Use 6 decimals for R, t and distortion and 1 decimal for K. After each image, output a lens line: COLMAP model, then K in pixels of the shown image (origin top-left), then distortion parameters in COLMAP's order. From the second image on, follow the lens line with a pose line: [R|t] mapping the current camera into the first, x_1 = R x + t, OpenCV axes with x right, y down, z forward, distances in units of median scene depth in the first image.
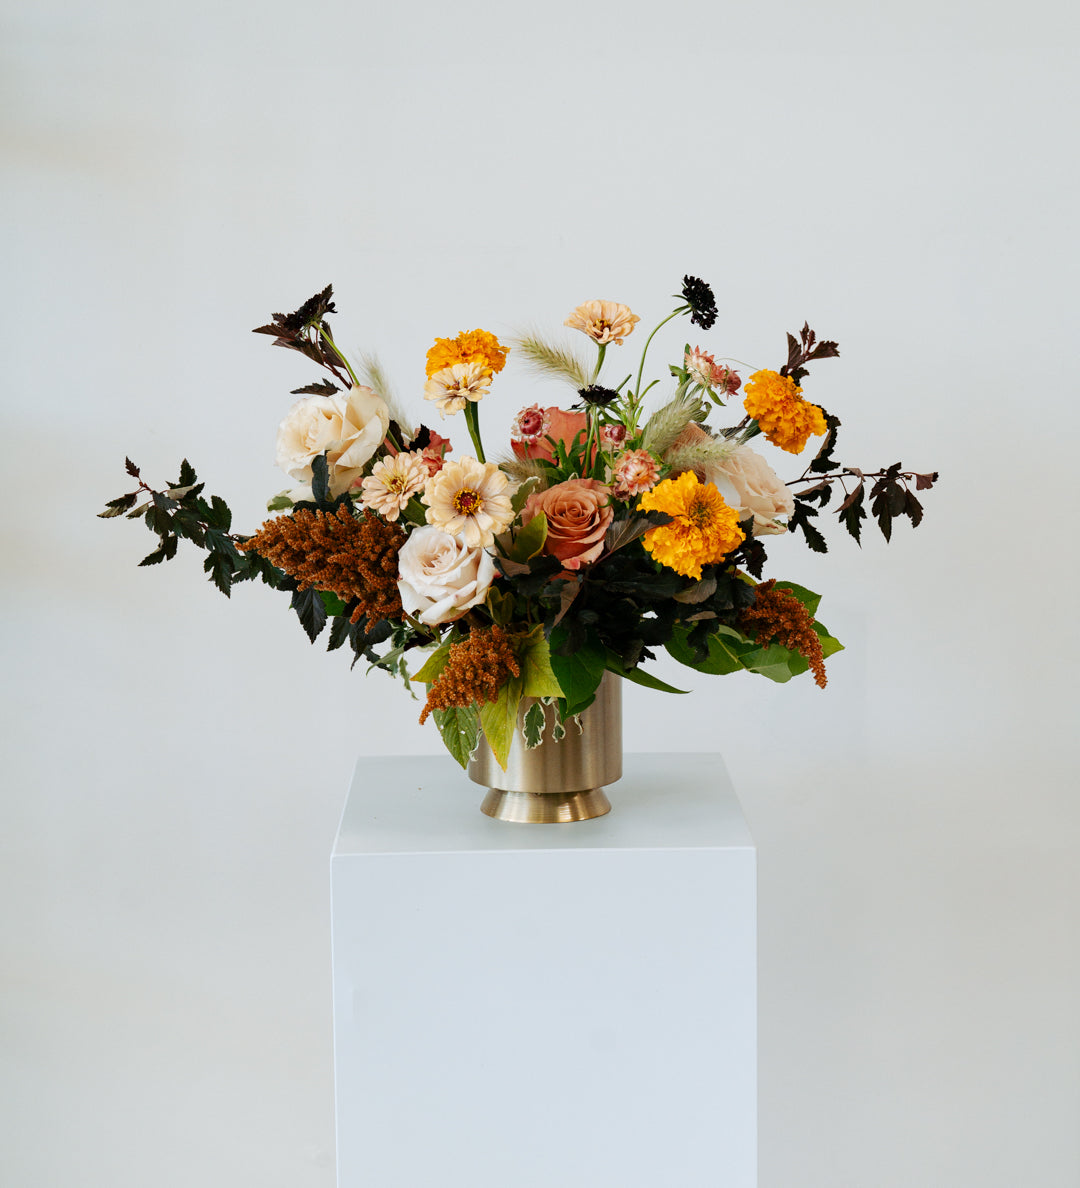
lens RADIAL K [[2645.9, 0, 540.0], [0, 2645.9, 594.0], [0, 0, 1]] dist [-0.081154, -0.186625]
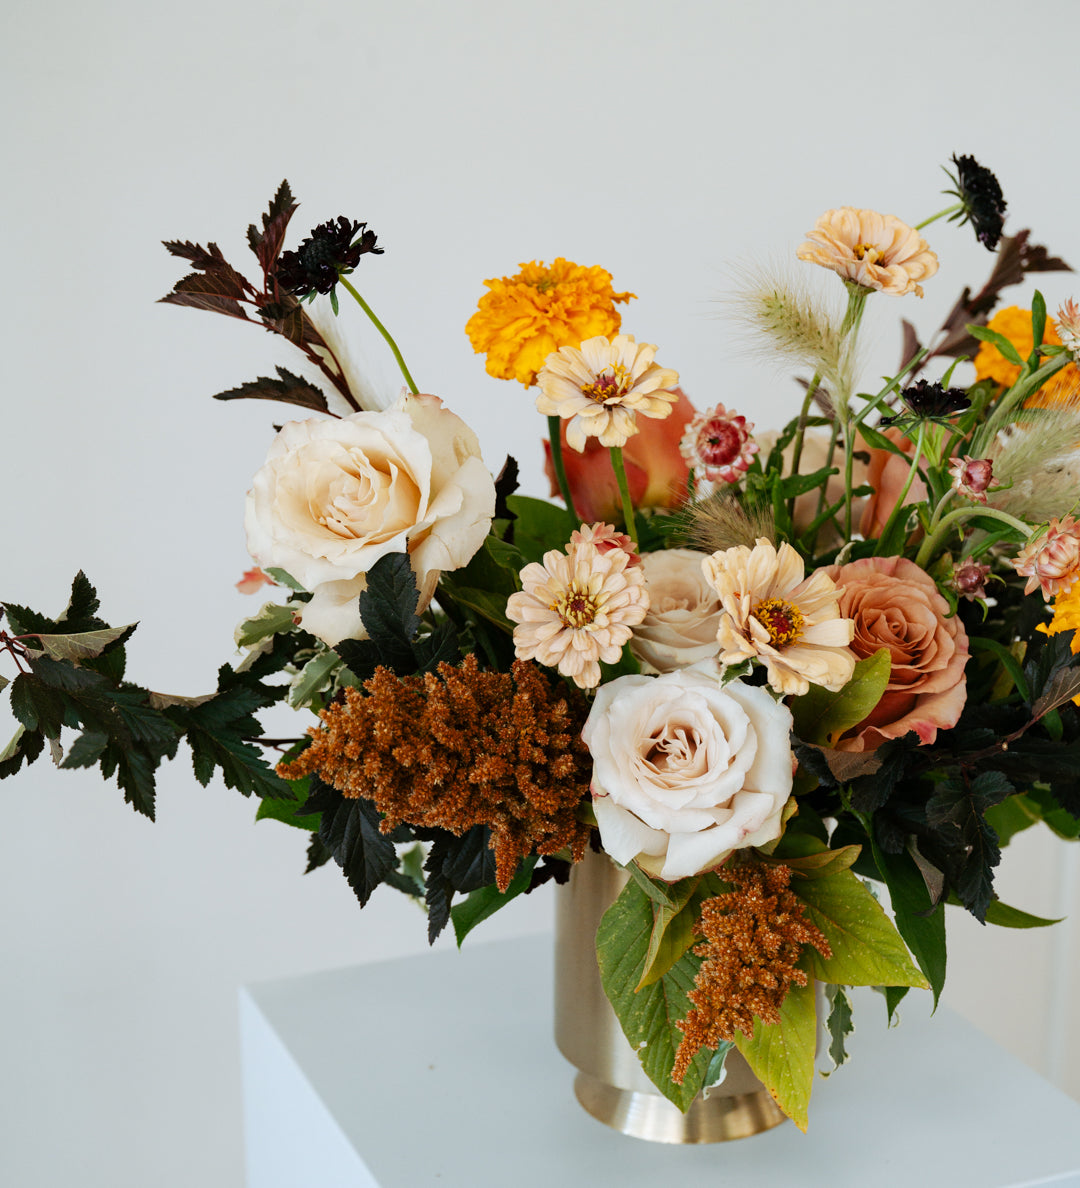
lens RADIAL K [[2645.9, 0, 540.0], [0, 2645.9, 594.0], [0, 0, 1]] dist [-0.081154, -0.186625]
pose [[0.920961, -0.094374, 0.378054, -0.241311], [0.047878, 0.990282, 0.130570, -0.106140], [-0.386703, -0.102149, 0.916529, 0.526761]]
